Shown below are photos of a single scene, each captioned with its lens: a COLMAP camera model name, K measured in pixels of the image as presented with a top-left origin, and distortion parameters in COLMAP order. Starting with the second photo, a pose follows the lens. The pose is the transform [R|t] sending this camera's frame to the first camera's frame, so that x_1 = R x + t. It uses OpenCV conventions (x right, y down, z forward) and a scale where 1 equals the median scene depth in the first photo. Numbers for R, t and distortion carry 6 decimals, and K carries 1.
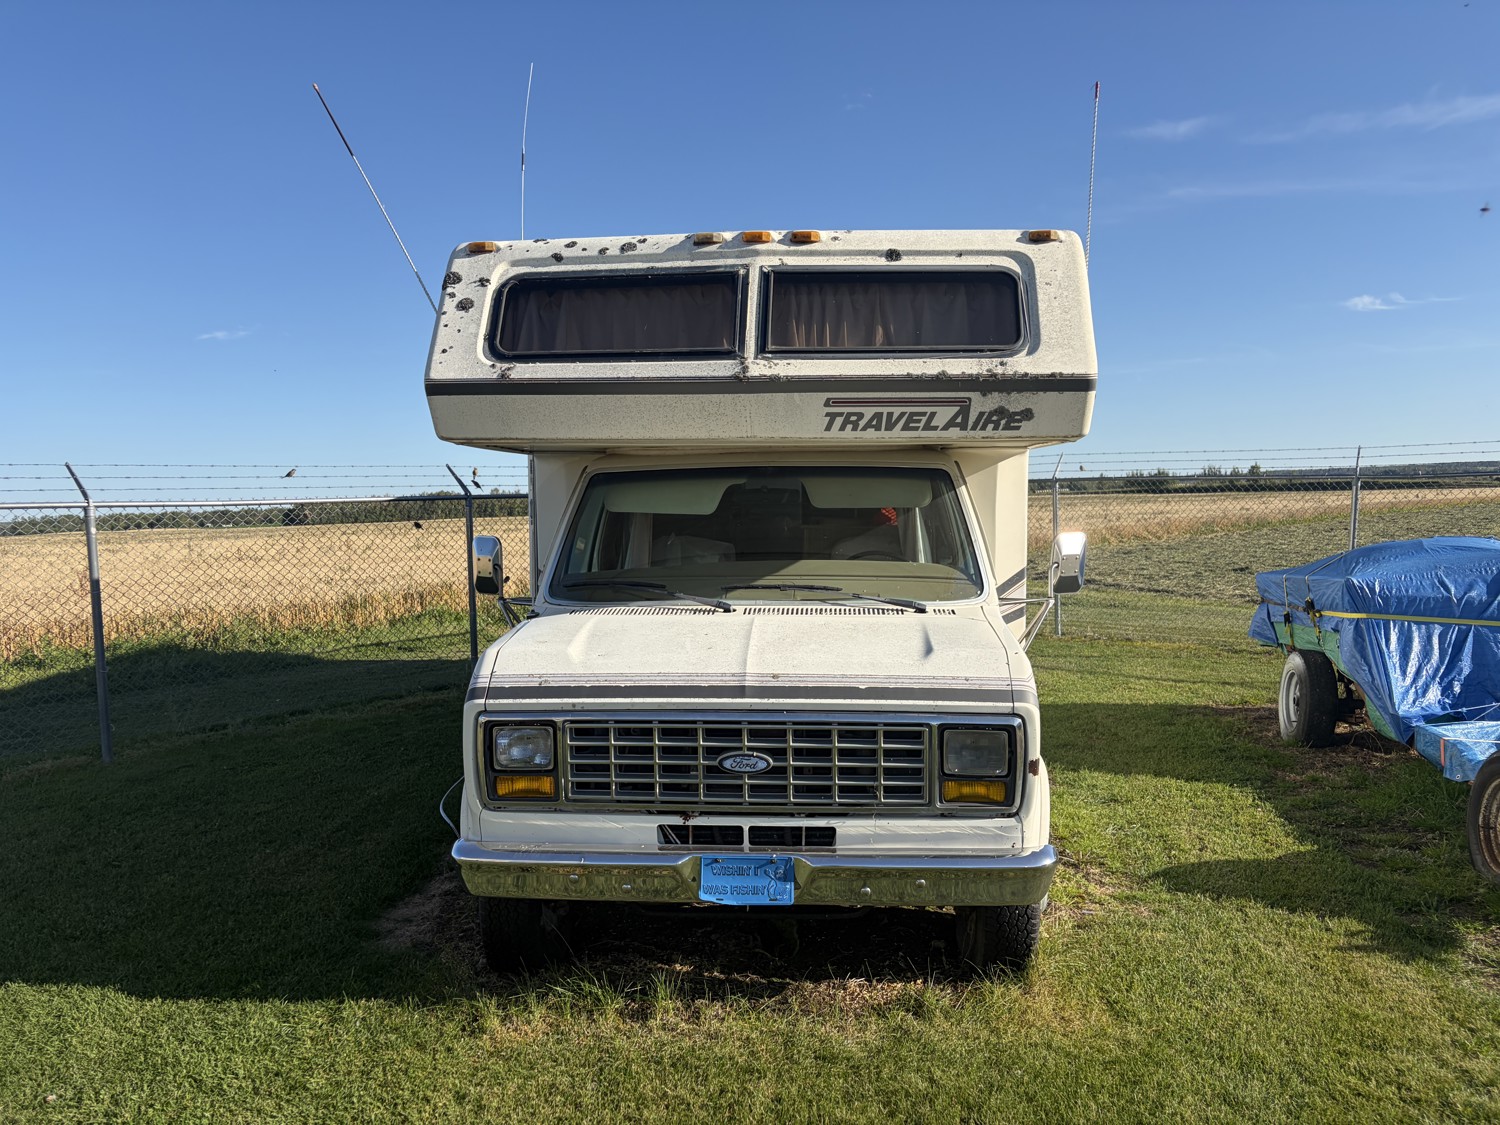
lens RADIAL K [[1145.4, 0, 722.1], [0, 1145.4, 569.3], [0, 0, 1]] dist [0.097516, -0.129999]
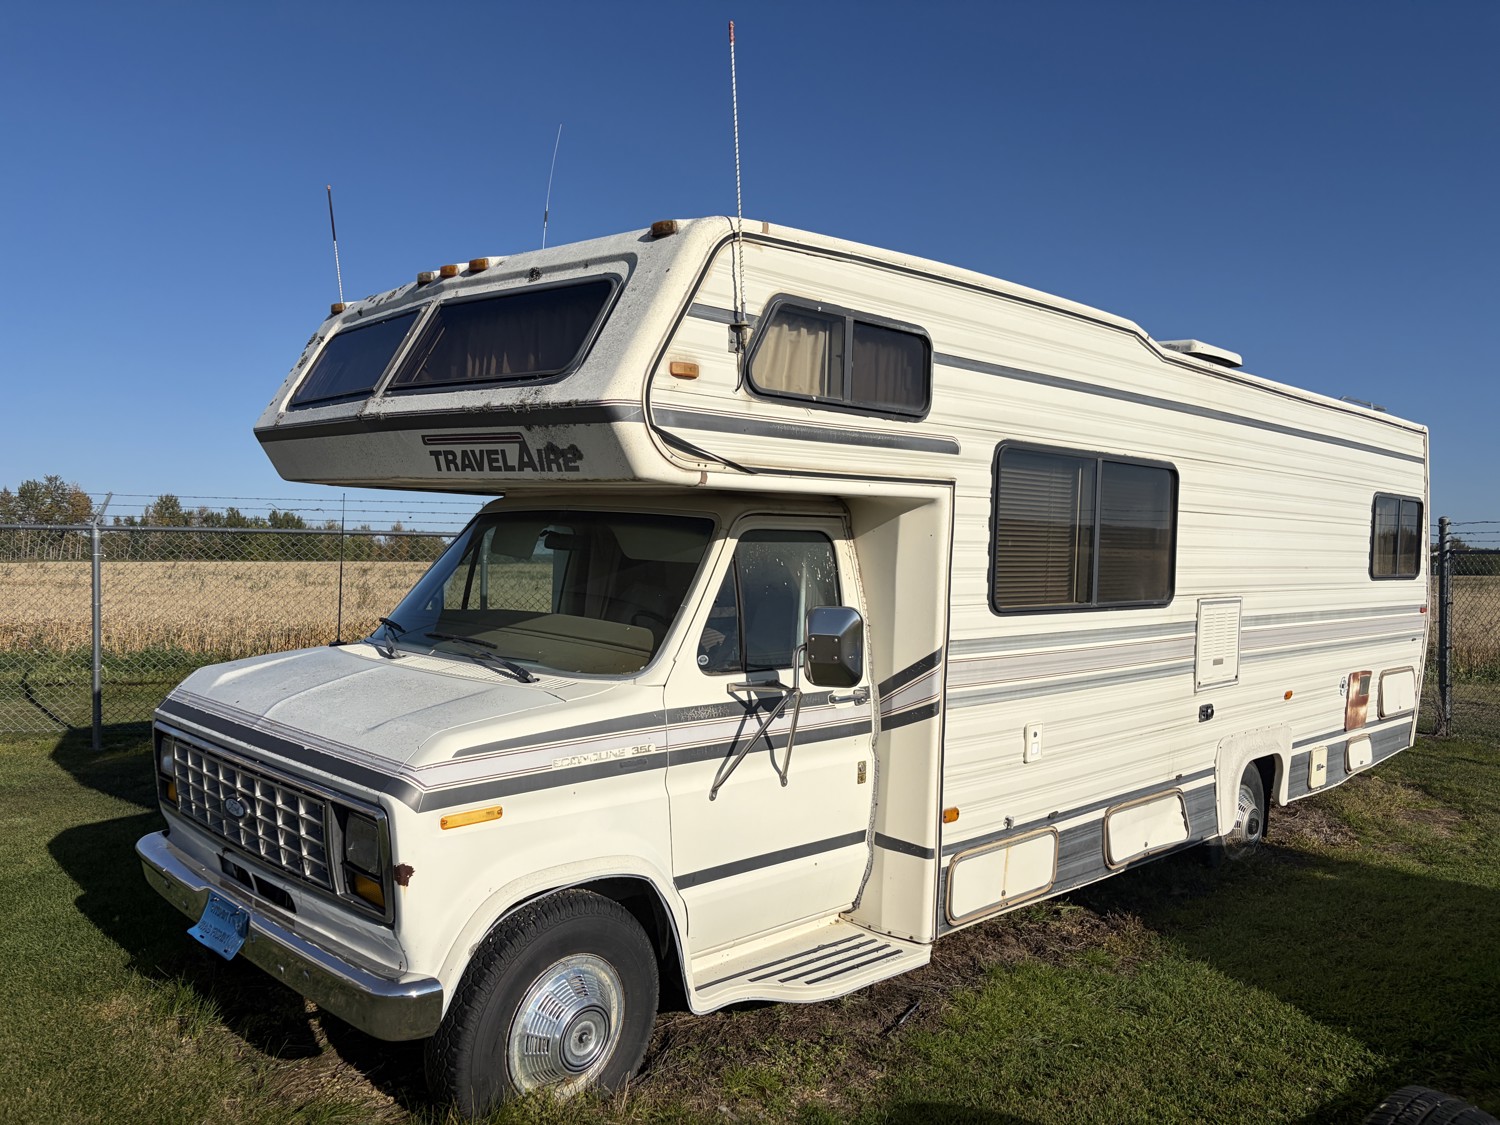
lens RADIAL K [[1135.4, 0, 733.2], [0, 1135.4, 558.9], [0, 0, 1]] dist [0.014667, -0.011760]
pose [[0.743693, 0.052206, -0.666480, 0.883377], [-0.078834, 0.996839, -0.009884, -0.059771], [0.663857, 0.059892, 0.745457, 0.480554]]
